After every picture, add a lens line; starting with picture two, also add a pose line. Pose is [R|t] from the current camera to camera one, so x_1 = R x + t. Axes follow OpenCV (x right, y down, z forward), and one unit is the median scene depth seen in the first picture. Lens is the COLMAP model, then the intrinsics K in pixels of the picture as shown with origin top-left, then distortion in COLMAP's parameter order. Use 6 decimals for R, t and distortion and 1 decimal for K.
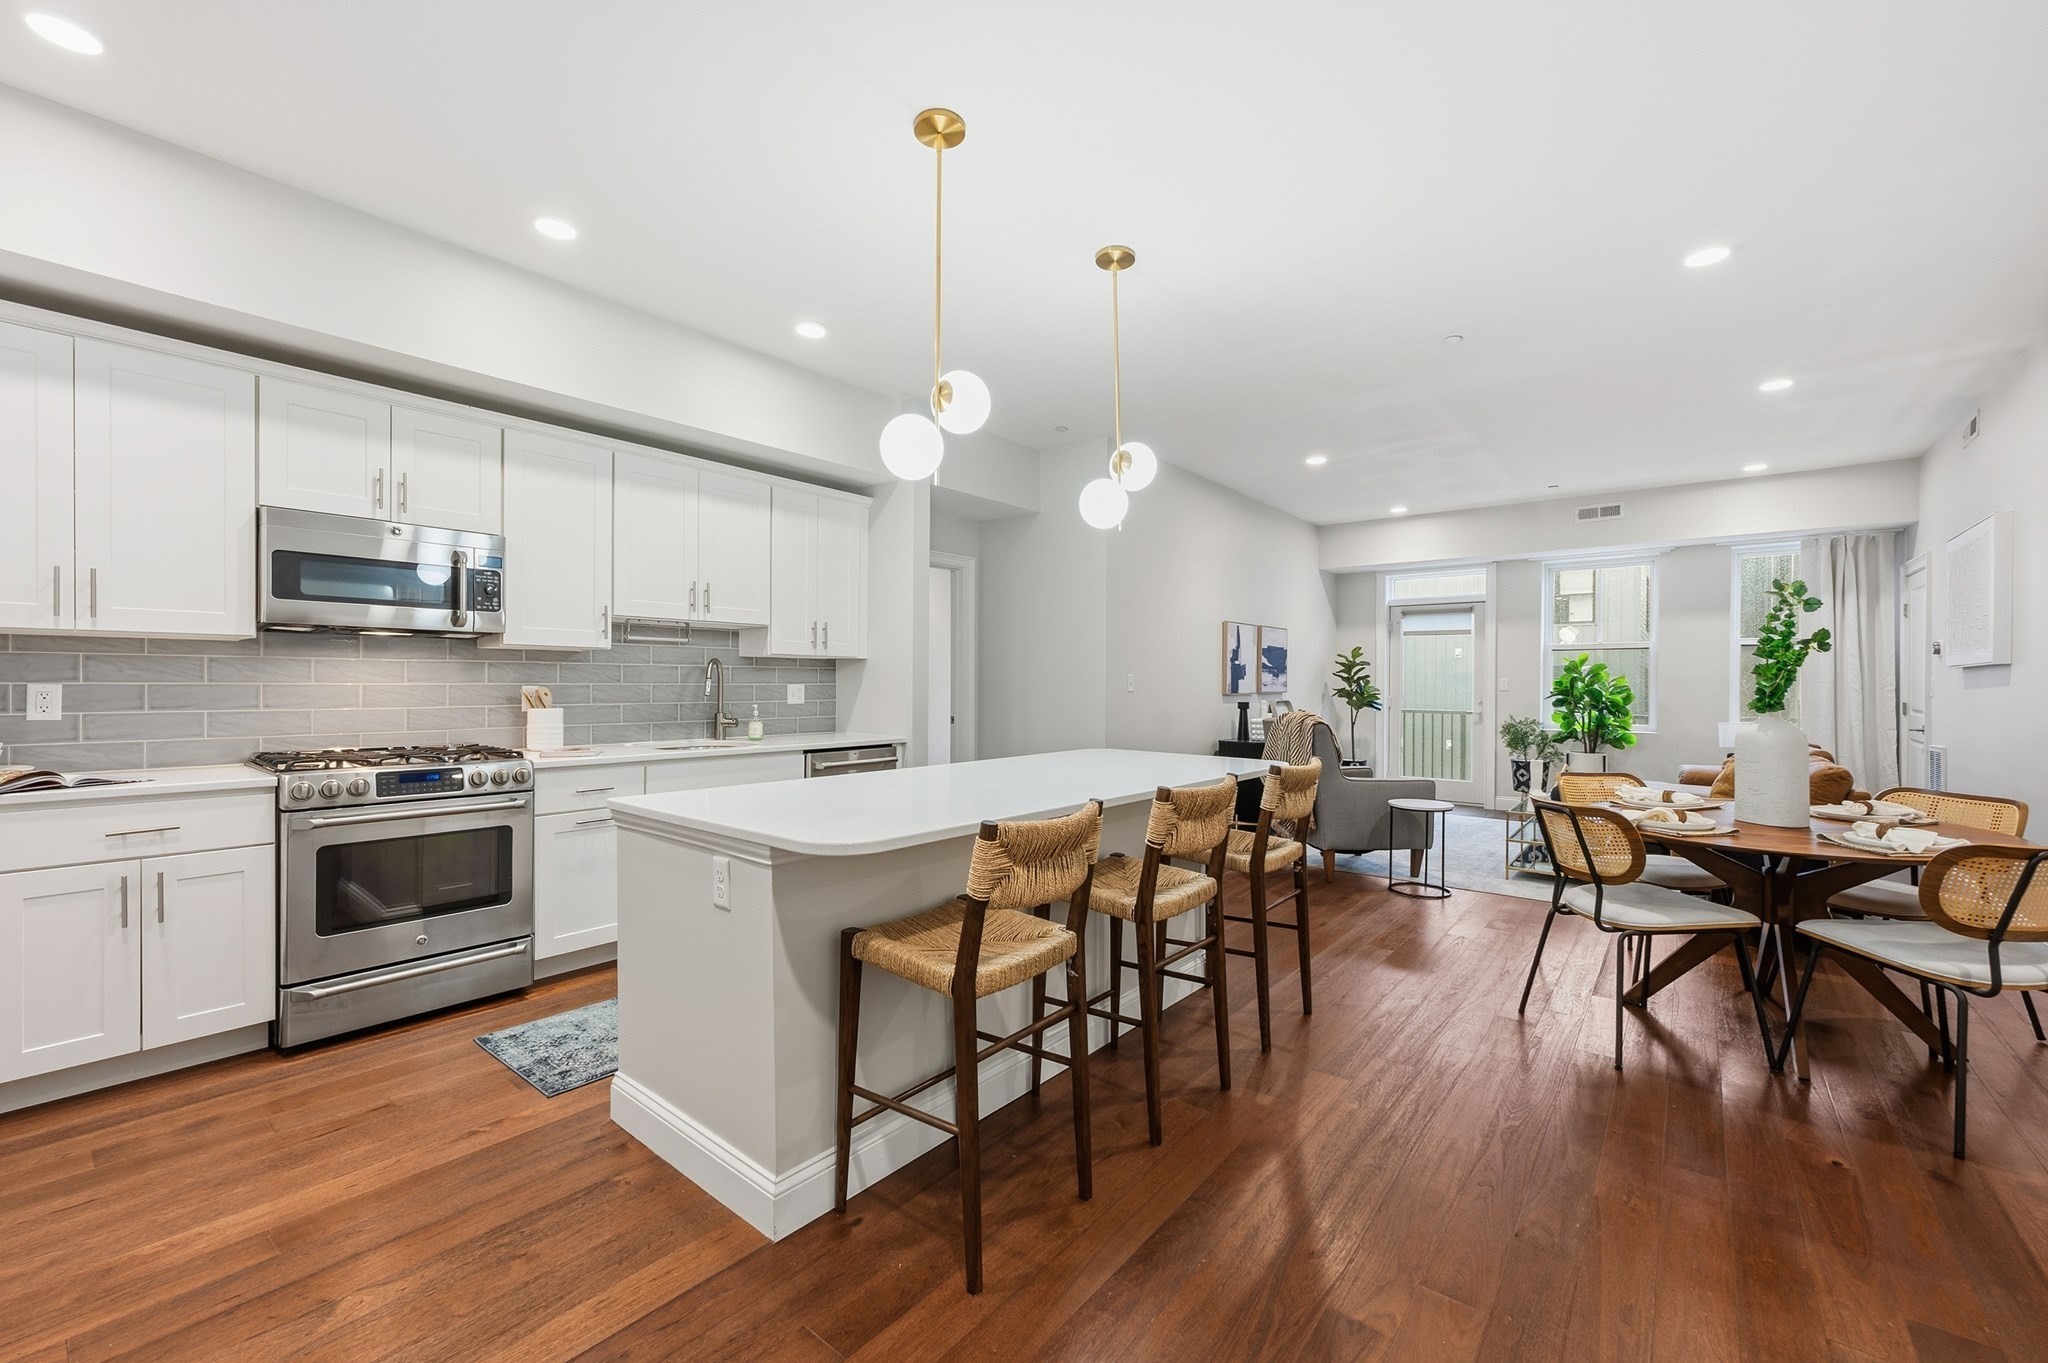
lens RADIAL K [[826.4, 0, 1021.9], [0, 826.4, 690.0], [0, 0, 1]] dist [-0.000915, -0.000646]
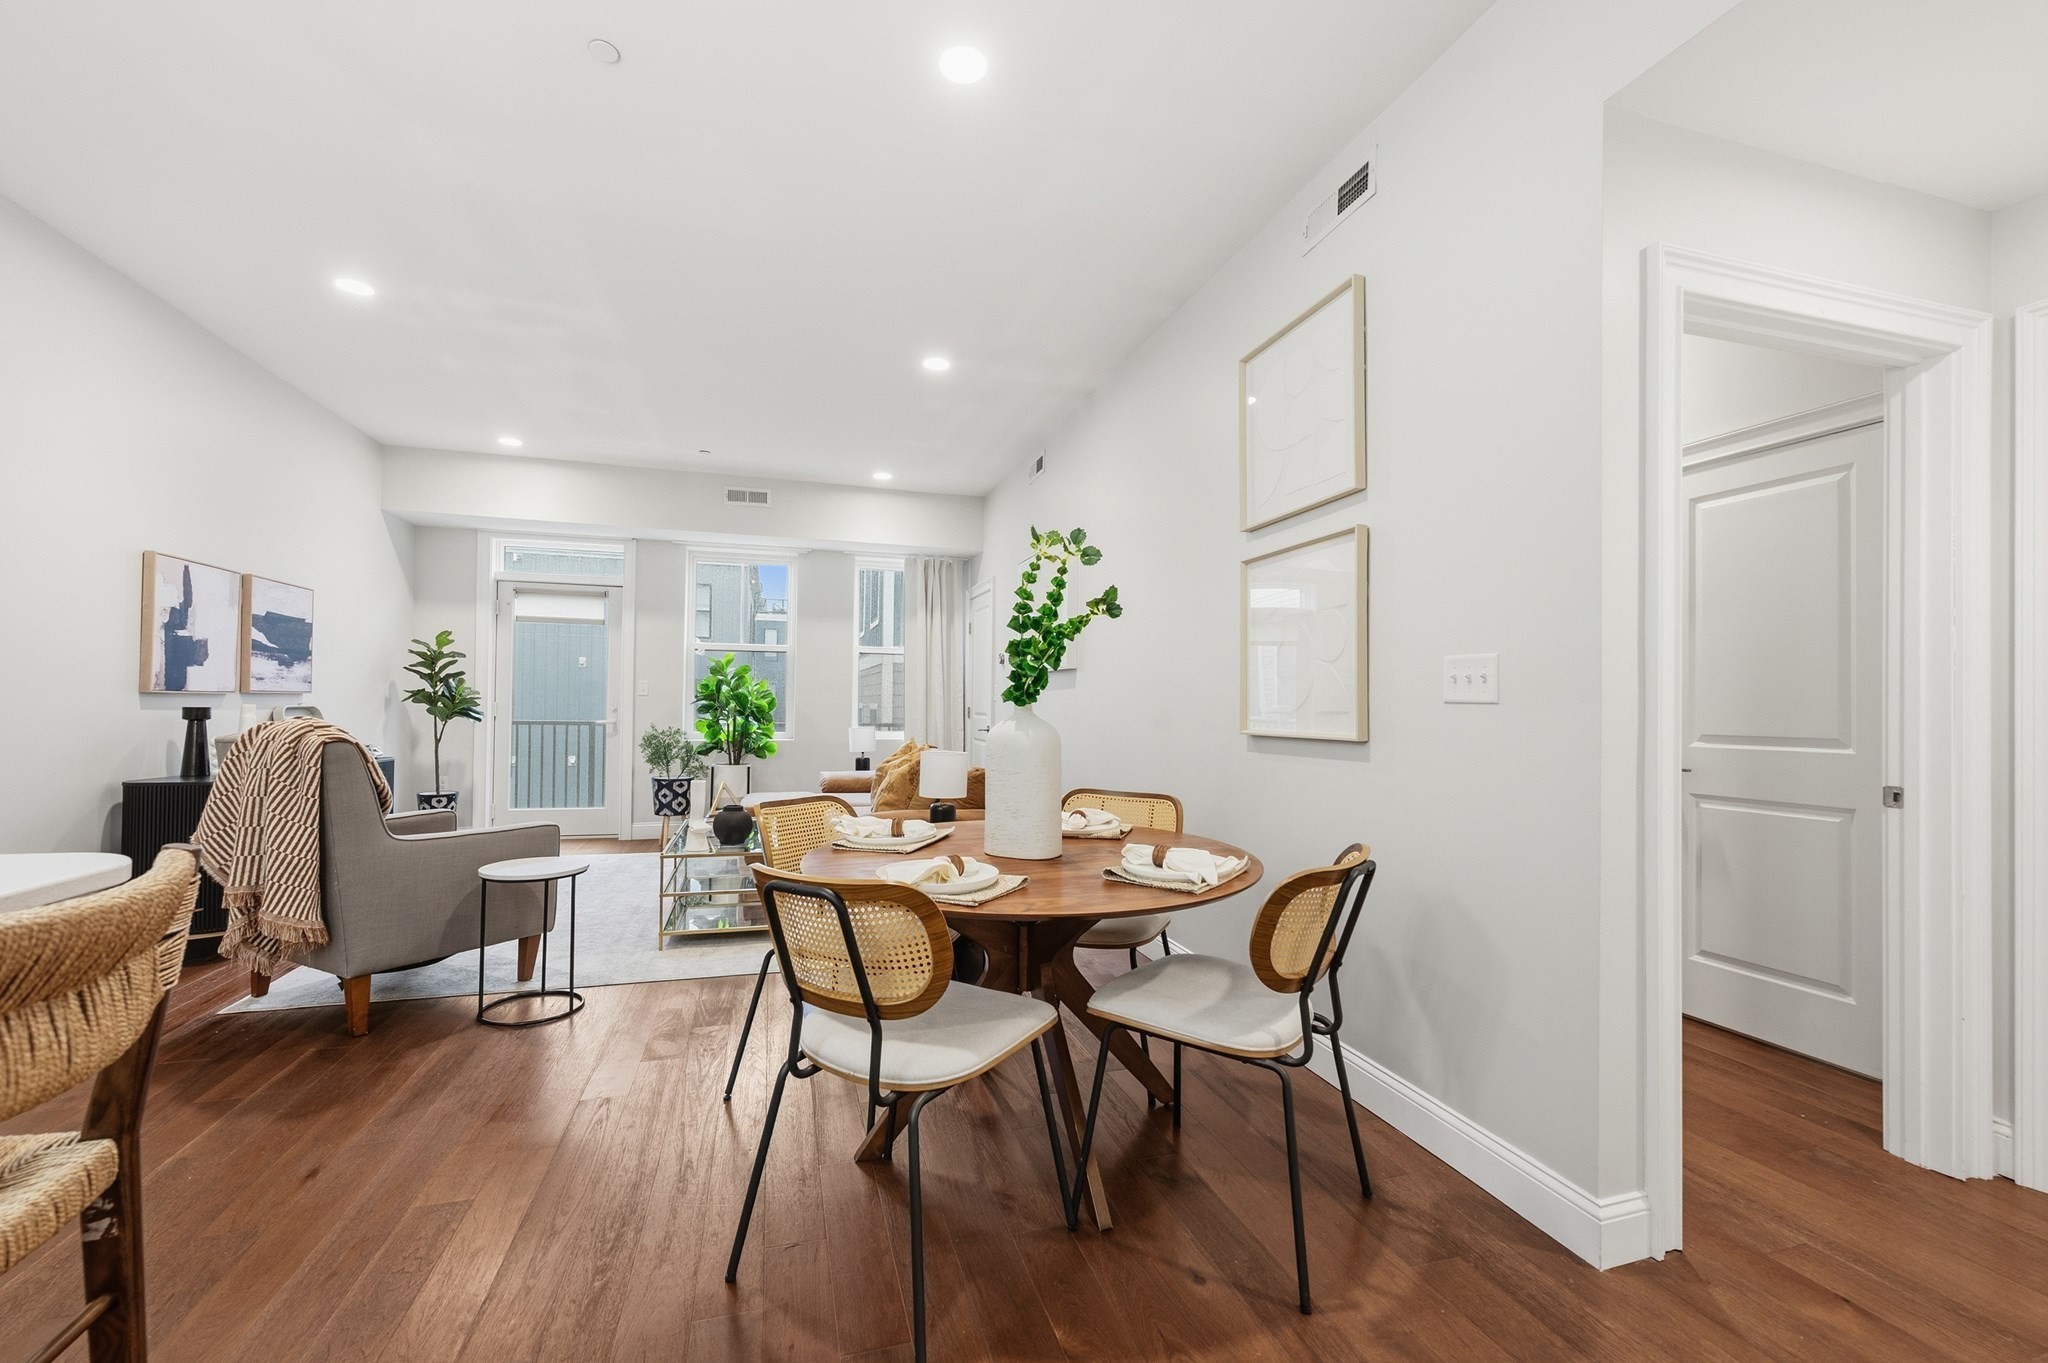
lens RADIAL K [[830.1, 0, 1018.5], [0, 830.1, 697.7], [0, 0, 1]] dist [-0.001074, 0.000012]
pose [[0.563497, 0.009974, 0.826058, 0.132934], [-0.003382, 0.999947, -0.009766, 0.012934], [-0.826111, 0.002710, 0.563500, 0.271614]]
